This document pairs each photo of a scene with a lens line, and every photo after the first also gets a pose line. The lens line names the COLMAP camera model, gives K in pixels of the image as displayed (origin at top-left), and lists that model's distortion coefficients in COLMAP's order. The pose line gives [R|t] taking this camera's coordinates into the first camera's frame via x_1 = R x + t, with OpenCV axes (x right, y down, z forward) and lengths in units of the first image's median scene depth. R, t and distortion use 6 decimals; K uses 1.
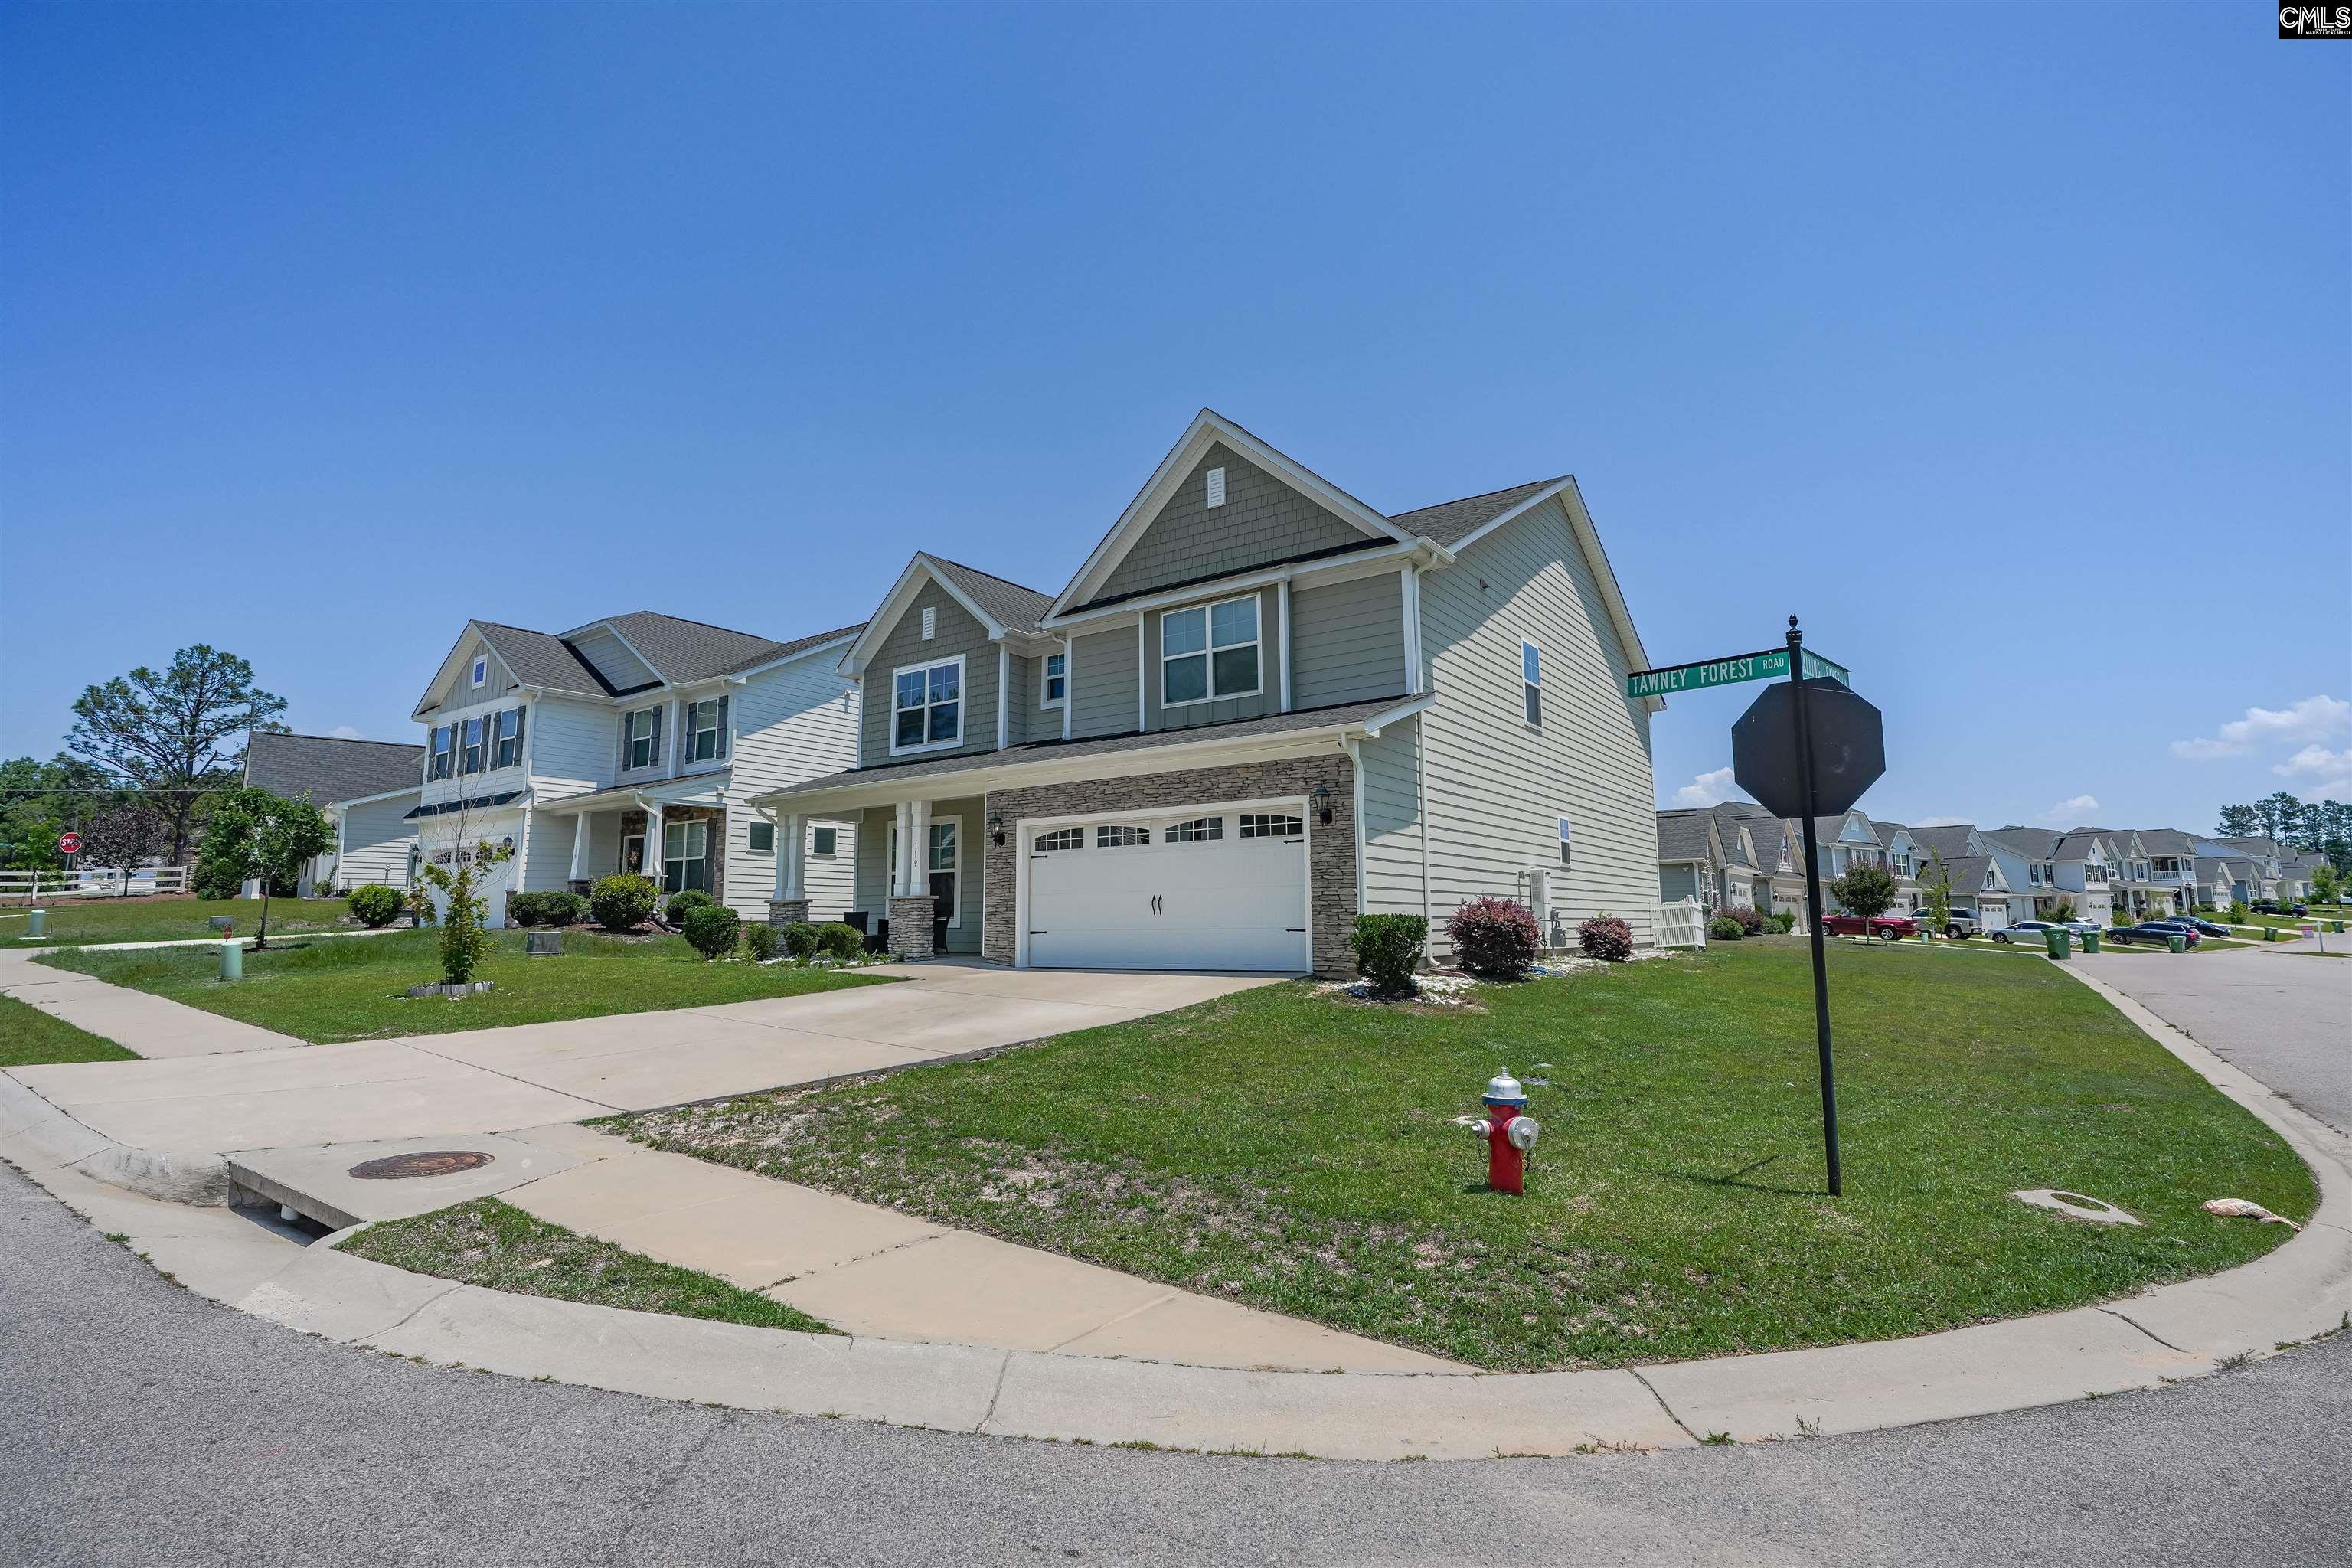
lens RADIAL K [[1084.2, 0, 1097.9], [0, 1084.2, 784.4], [0, 0, 1]] dist [-0.028604, 0.001321]
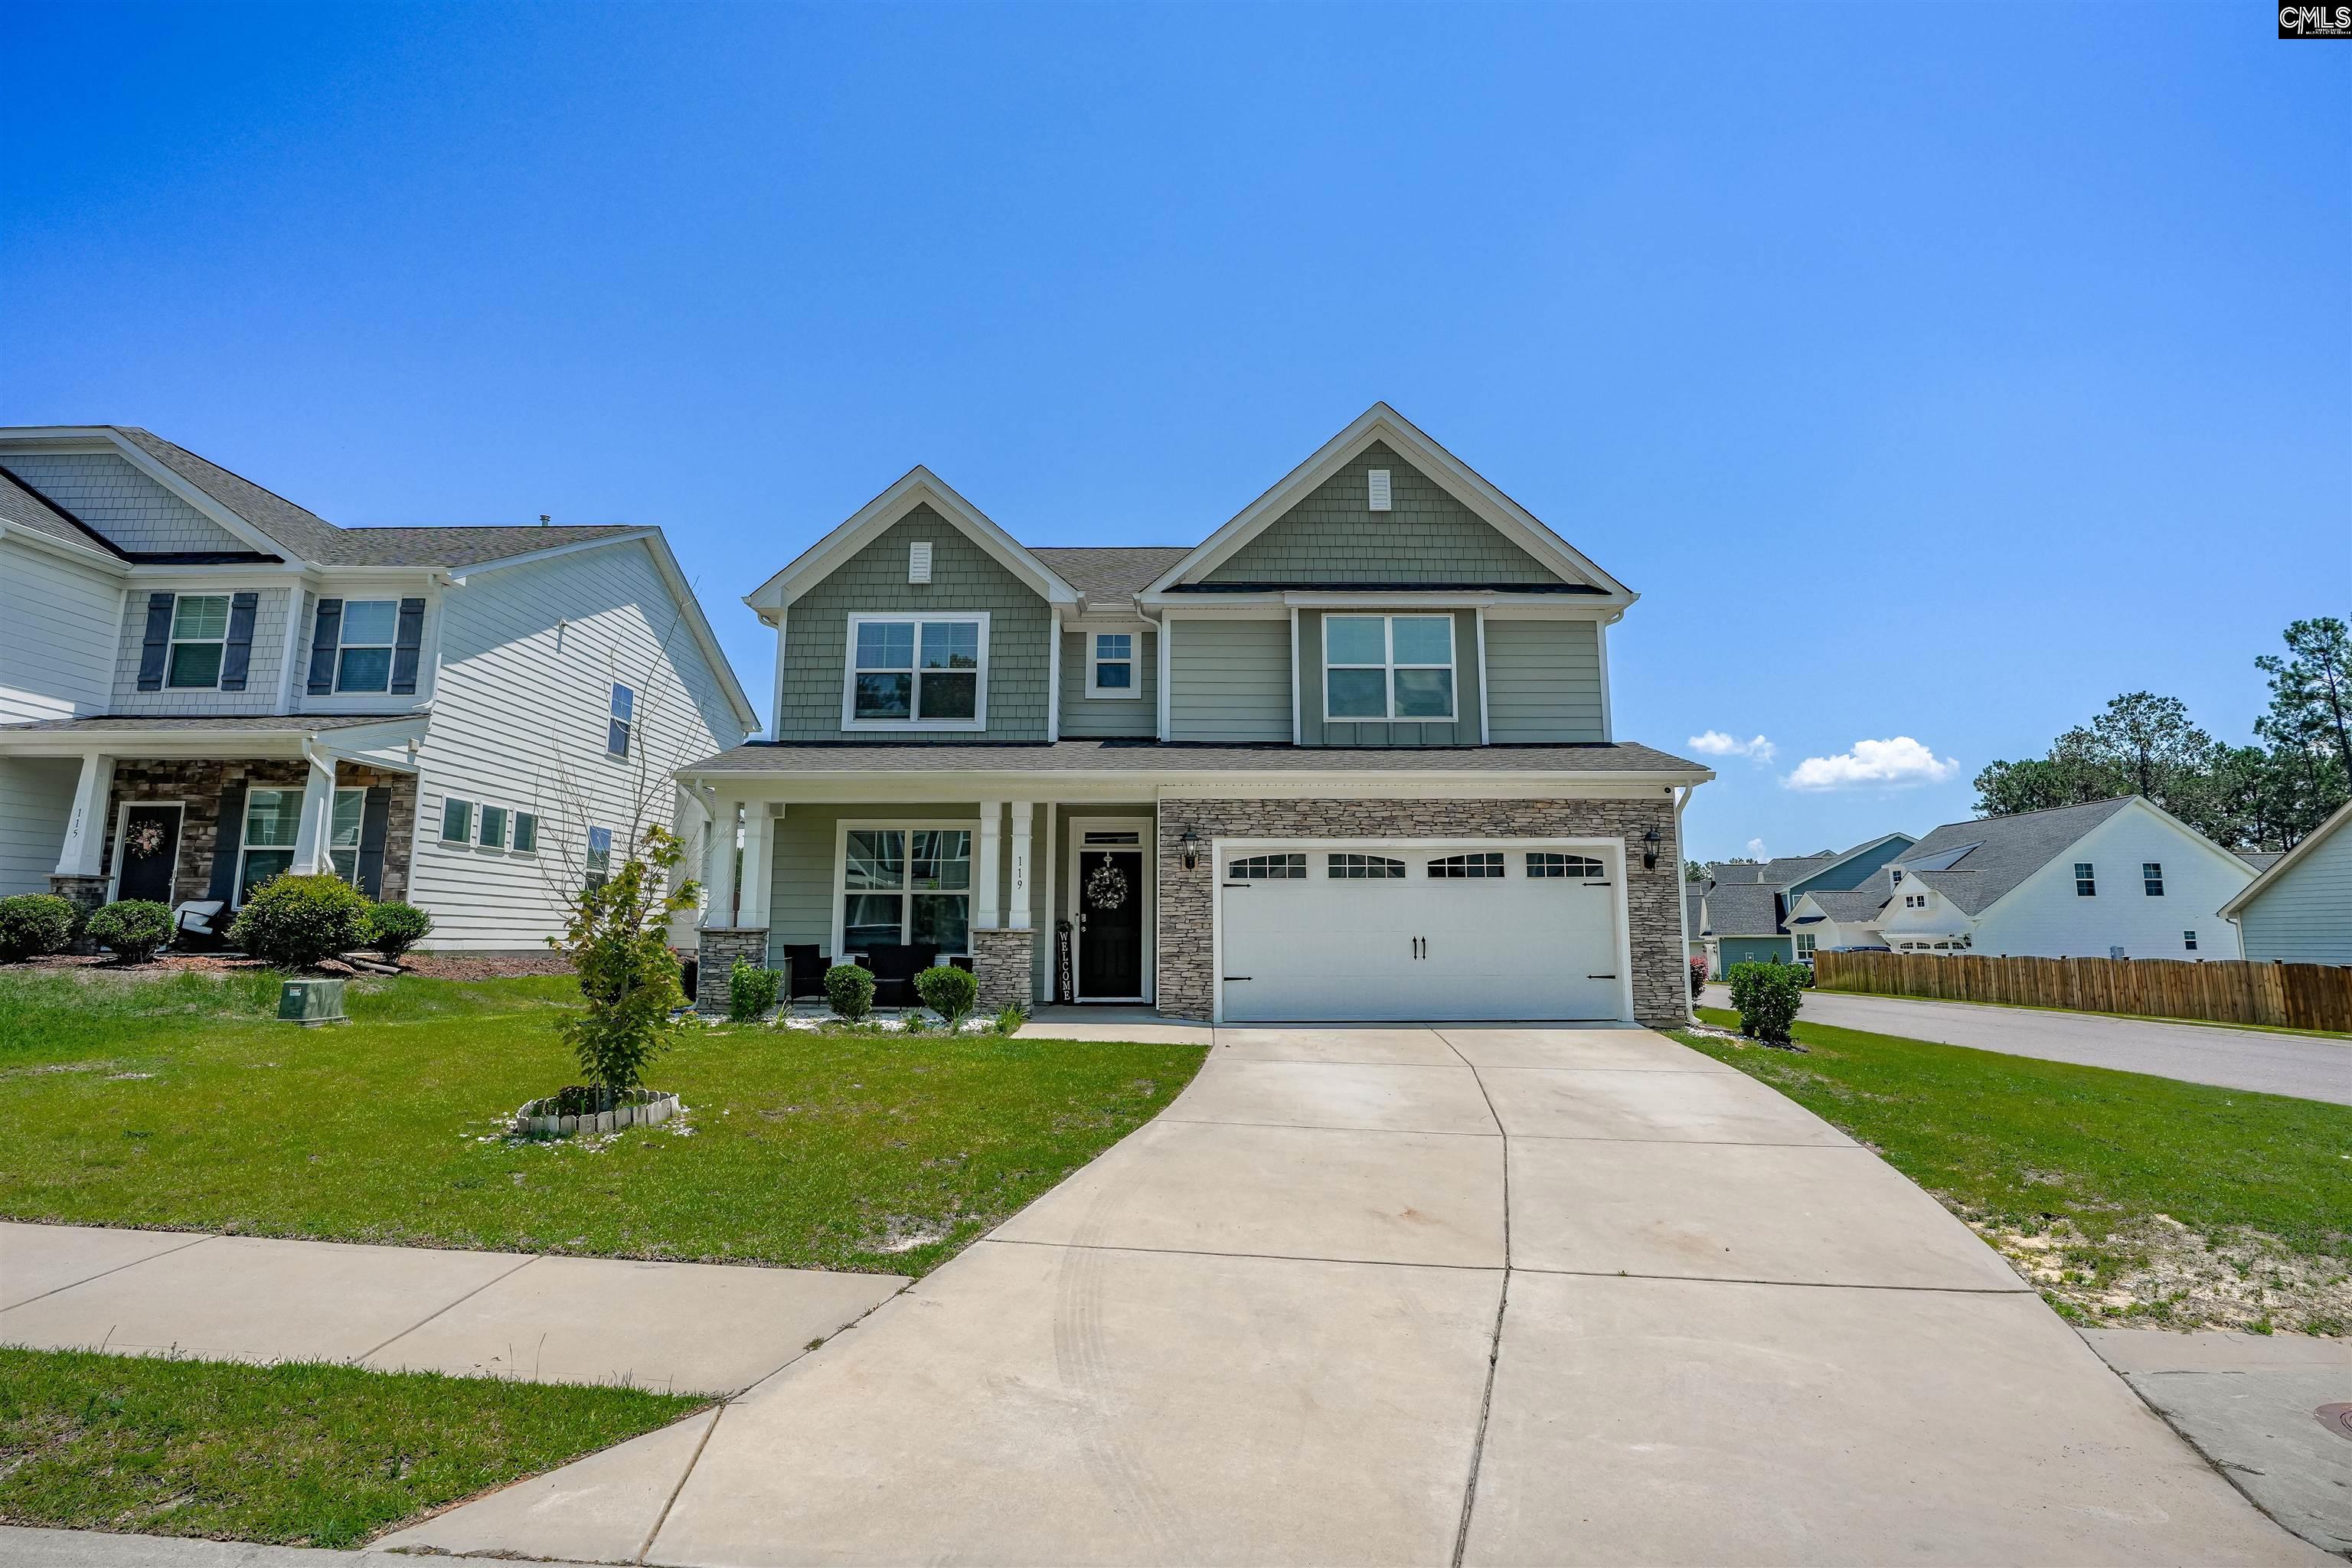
lens RADIAL K [[1084.2, 0, 1110.7], [0, 1084.2, 793.6], [0, 0, 1]] dist [-0.028604, 0.001321]
pose [[0.808941, 0.085666, 0.581615, -0.580793], [-0.082681, 0.996071, -0.031715, 0.030377], [-0.582046, -0.022433, 0.812846, 0.377454]]
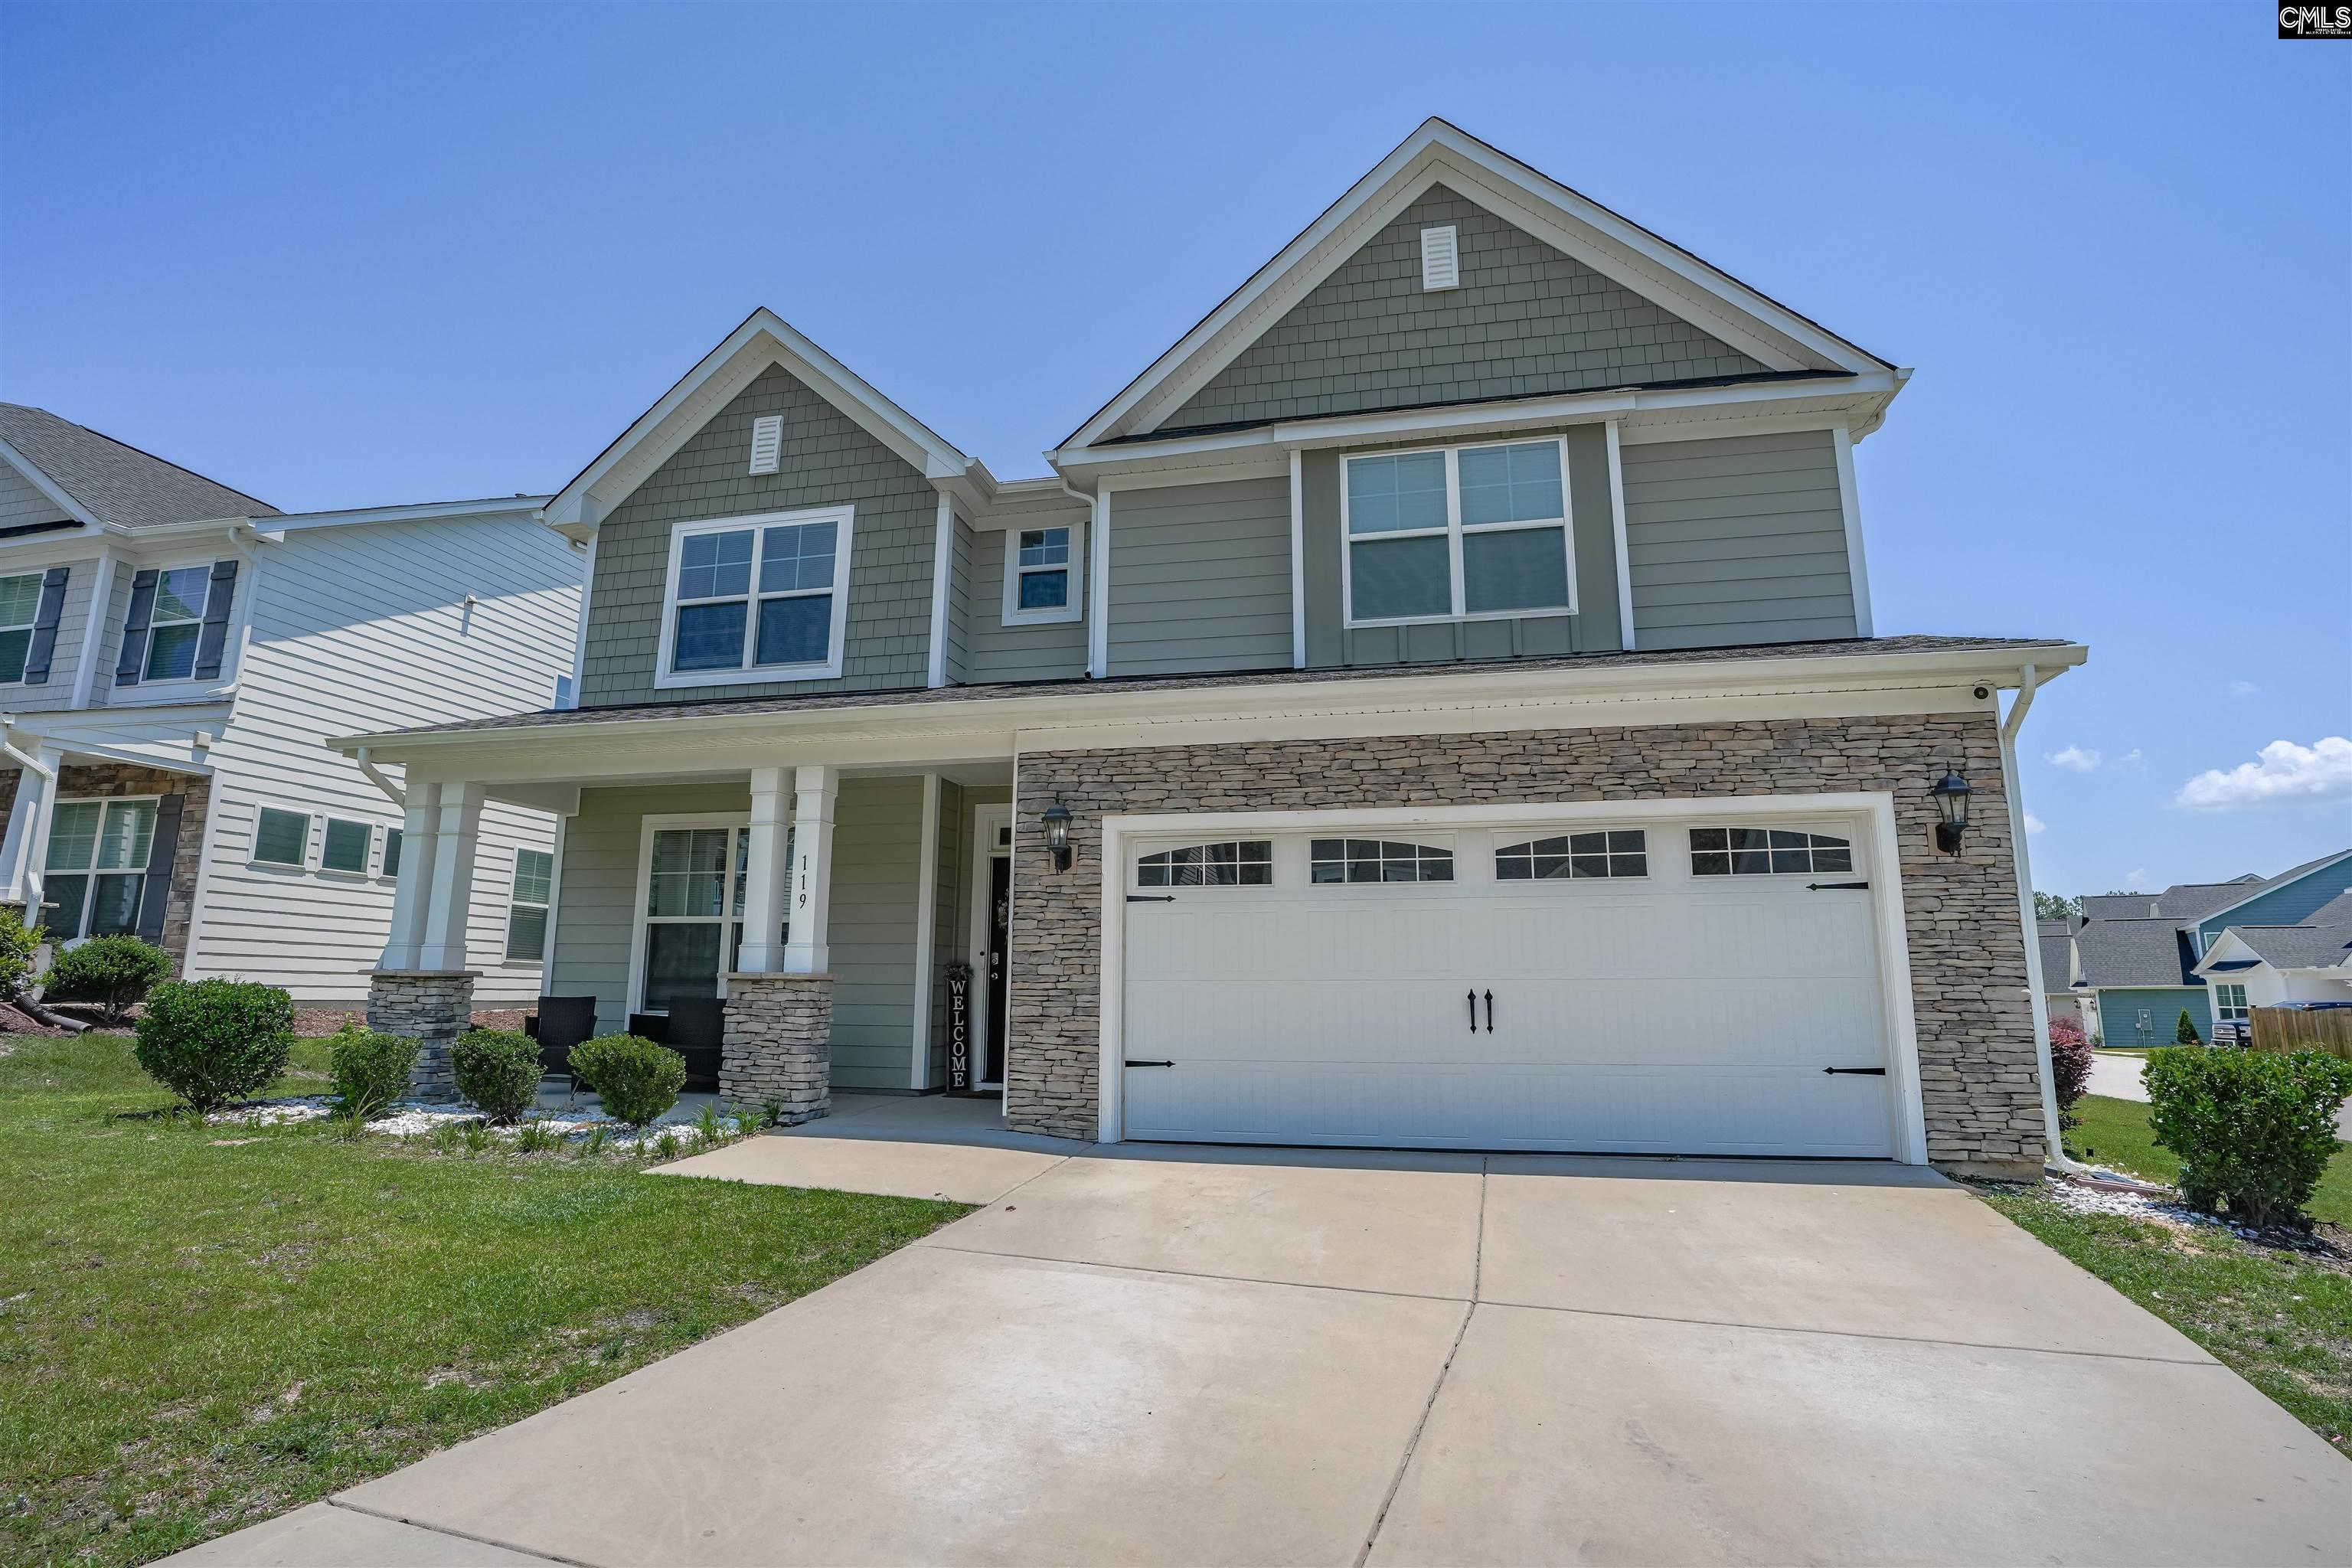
lens RADIAL K [[1137.3, 0, 1129.4], [0, 1137.3, 789.3], [0, 0, 1]] dist [-0.037843, 0.005187]
pose [[0.908681, 0.083798, 0.408995, -0.252841], [-0.065221, 0.996114, -0.059188, 0.047378], [-0.412365, 0.027108, 0.910615, 0.533021]]
